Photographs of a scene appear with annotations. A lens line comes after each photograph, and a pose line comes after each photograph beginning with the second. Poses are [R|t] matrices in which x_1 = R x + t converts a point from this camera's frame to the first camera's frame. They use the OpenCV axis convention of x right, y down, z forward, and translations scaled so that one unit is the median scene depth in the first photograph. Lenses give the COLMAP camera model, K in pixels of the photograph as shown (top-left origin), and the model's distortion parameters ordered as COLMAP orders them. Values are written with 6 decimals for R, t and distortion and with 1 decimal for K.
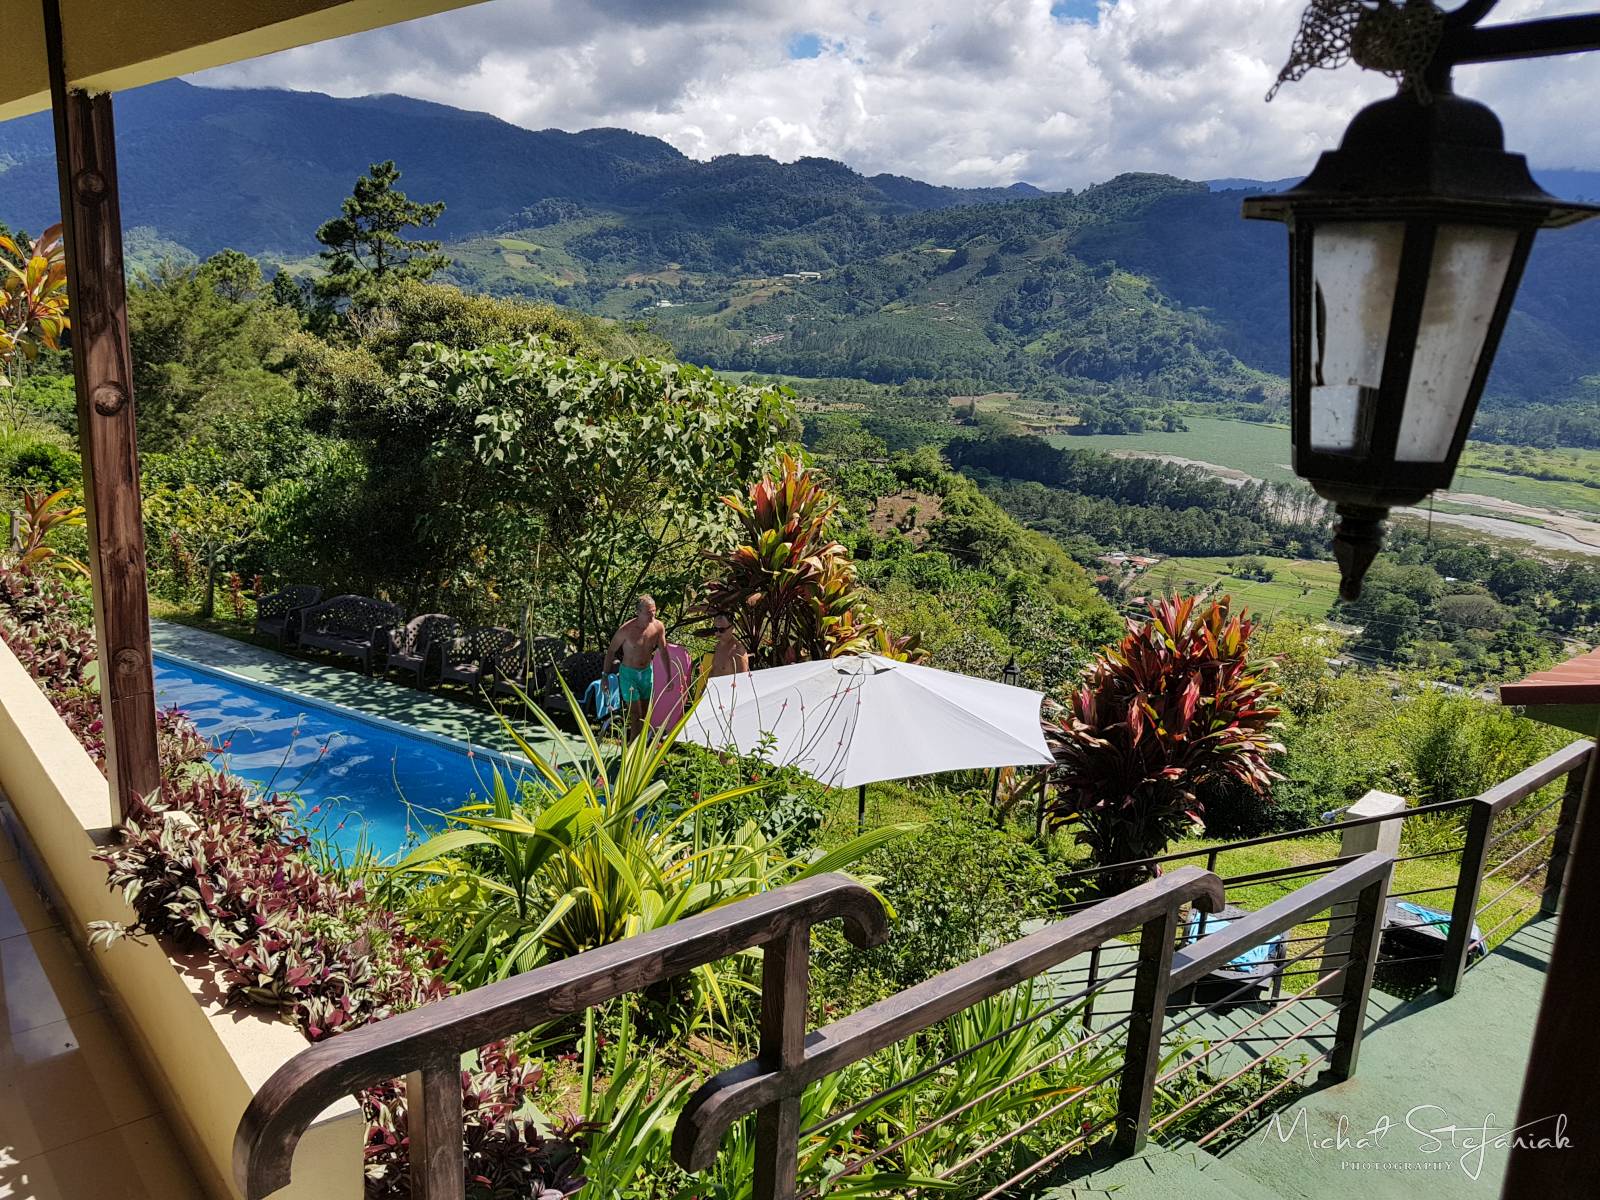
lens RADIAL K [[1309.6, 0, 800.0], [0, 1309.6, 600.0], [0, 0, 1]] dist [0.004327, -0.002996]
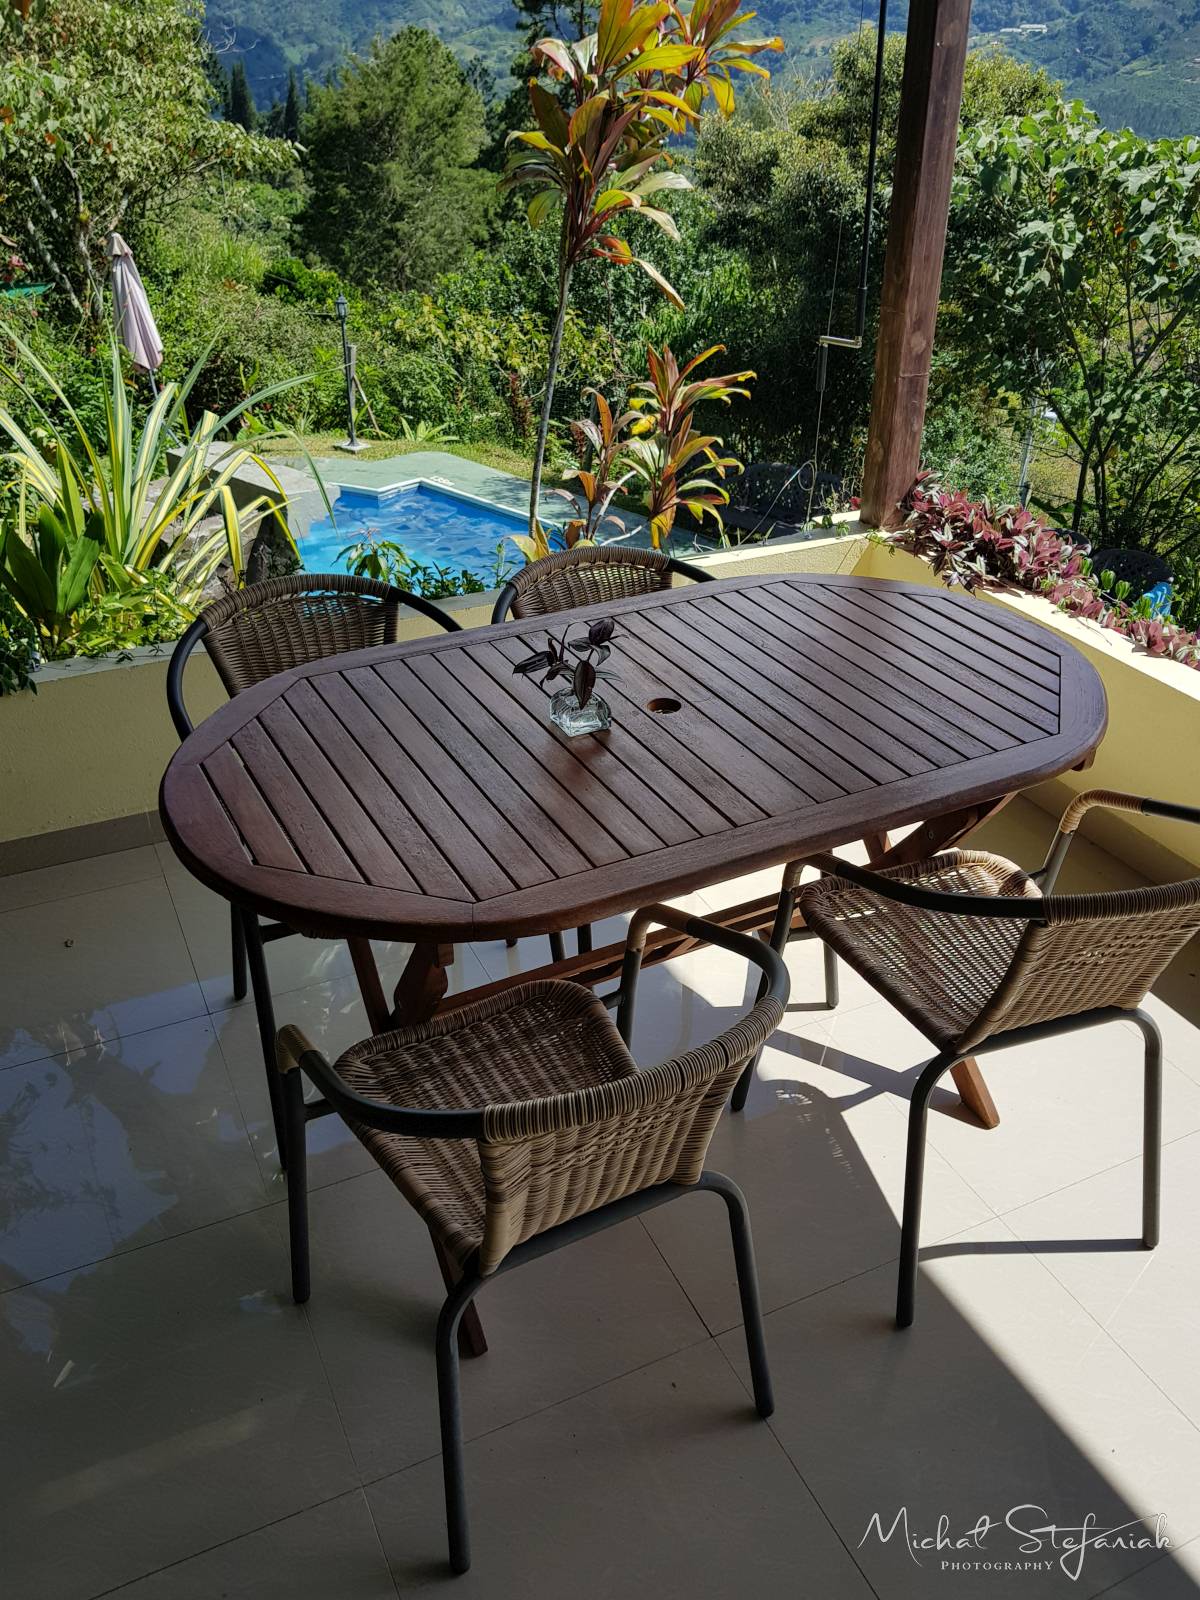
lens RADIAL K [[1309.6, 0, 600.0], [0, 1309.6, 800.0], [0, 0, 1]] dist [0.004327, -0.002996]
pose [[0.971416, 0.081550, -0.222936, -0.093366], [-0.016690, 0.960279, 0.278542, -0.010339], [0.236796, -0.266860, 0.934192, 0.058753]]
